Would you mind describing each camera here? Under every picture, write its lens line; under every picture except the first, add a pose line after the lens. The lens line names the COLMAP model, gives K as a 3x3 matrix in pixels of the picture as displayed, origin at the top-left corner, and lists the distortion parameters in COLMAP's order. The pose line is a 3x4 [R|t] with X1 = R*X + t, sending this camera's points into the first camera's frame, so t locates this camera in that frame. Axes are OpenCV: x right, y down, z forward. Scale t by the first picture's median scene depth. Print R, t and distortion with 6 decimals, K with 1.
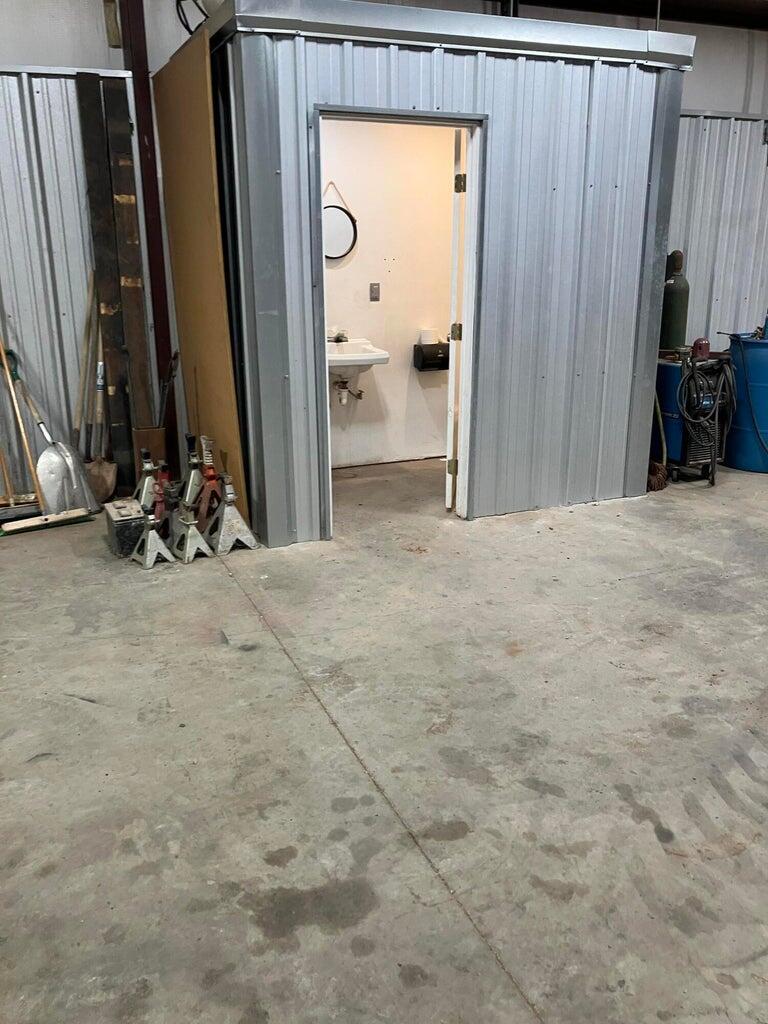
lens RADIAL K [[840.7, 0, 383.3], [0, 840.7, 521.8], [0, 0, 1]] dist [0.030179, -0.038957]
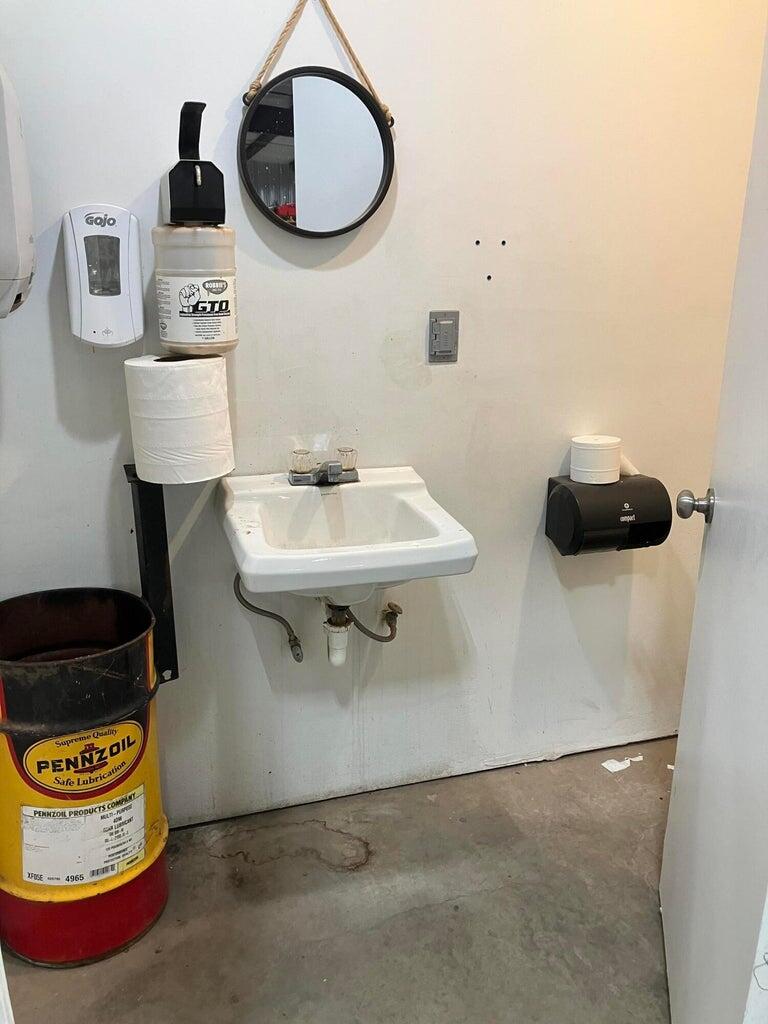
lens RADIAL K [[840.7, 0, 381.2], [0, 840.7, 504.5], [0, 0, 1]] dist [0.030179, -0.038957]
pose [[0.993252, 0.042572, -0.107881, 0.004521], [-0.044212, 0.998940, -0.012848, -0.199372], [0.107220, 0.017531, 0.994081, 0.660006]]
